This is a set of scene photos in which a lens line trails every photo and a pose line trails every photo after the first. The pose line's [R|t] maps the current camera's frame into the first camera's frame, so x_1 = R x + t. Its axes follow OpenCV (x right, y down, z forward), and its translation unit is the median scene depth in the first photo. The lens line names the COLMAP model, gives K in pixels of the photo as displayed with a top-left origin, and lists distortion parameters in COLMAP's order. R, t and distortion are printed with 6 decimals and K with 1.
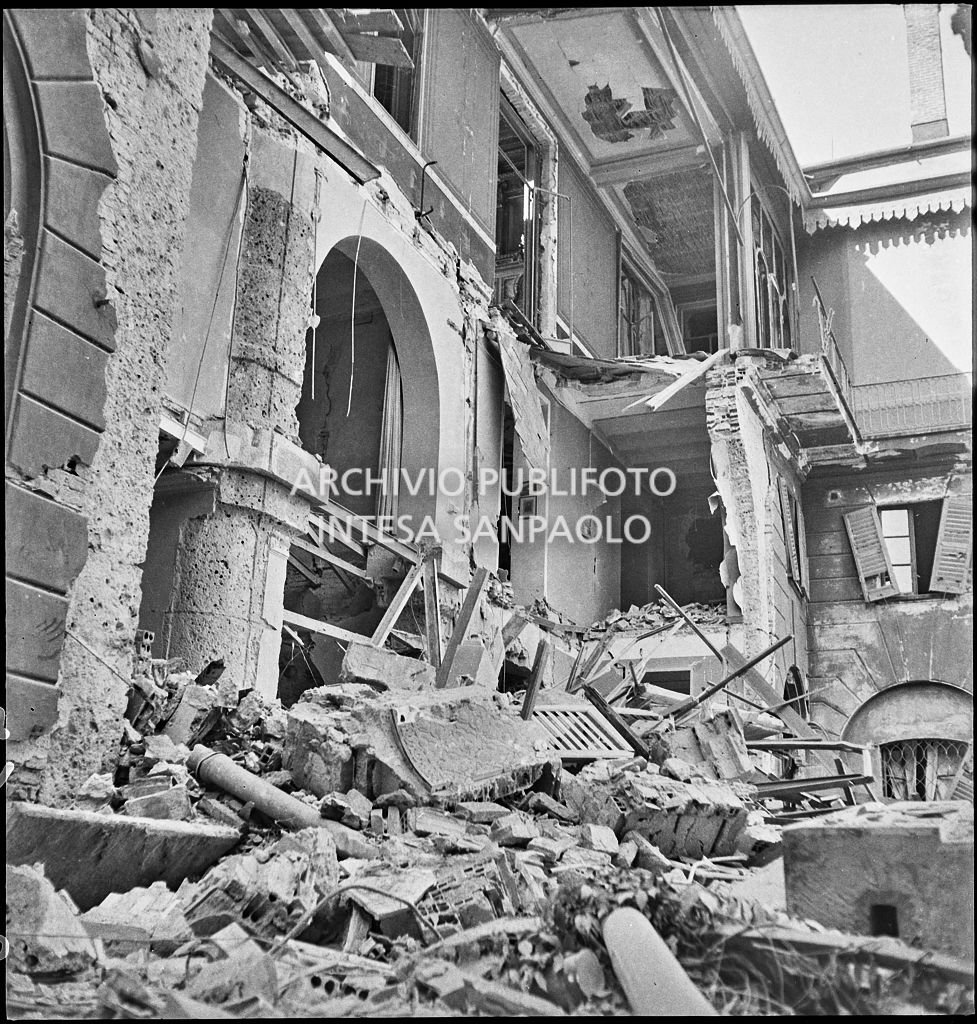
lens RADIAL K [[1294.4, 0, 491.1], [0, 1294.4, 513.9], [0, 0, 1]] dist [0.050887, -0.197361]
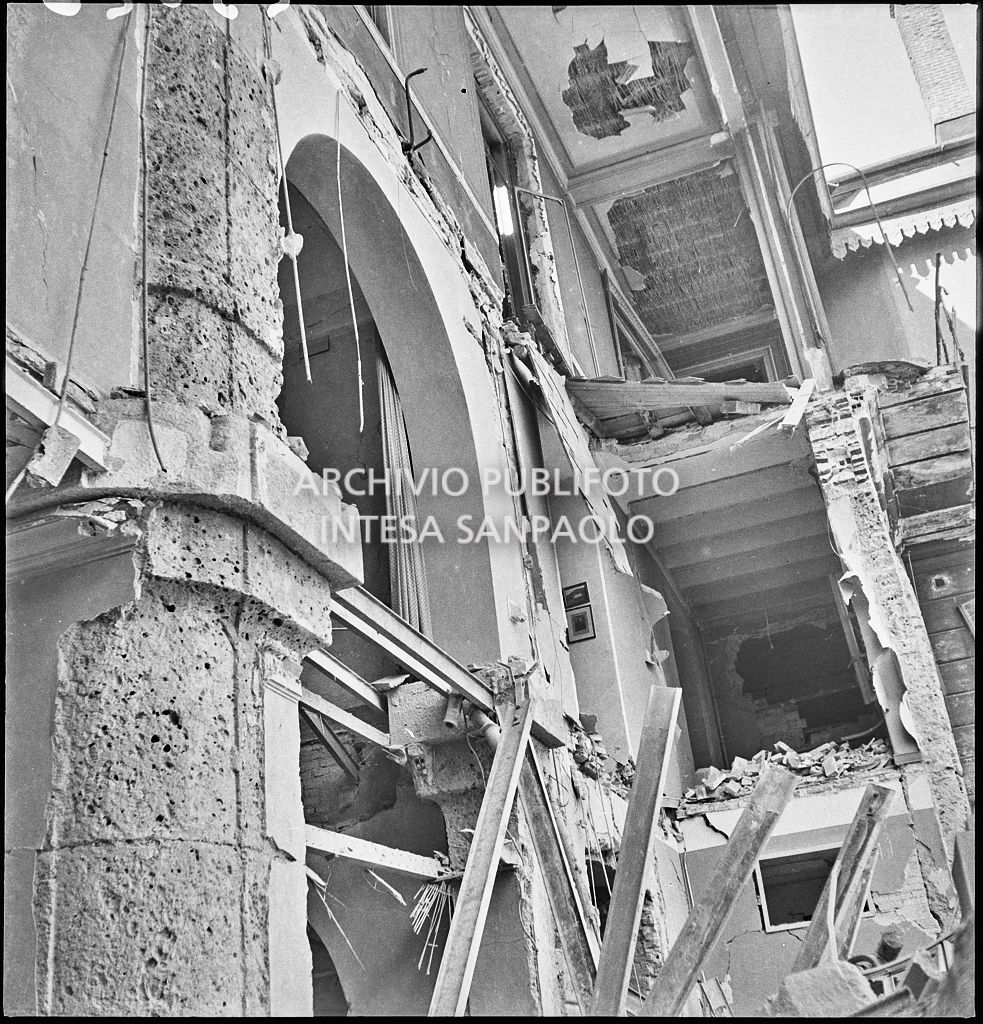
lens RADIAL K [[1294.4, 0, 494.1], [0, 1294.4, 513.9], [0, 0, 1]] dist [0.050887, -0.197361]
pose [[0.987299, -0.095368, 0.127066, -0.116251], [0.113147, 0.983526, -0.140976, 0.034983], [-0.111528, 0.153563, 0.981825, 0.435694]]
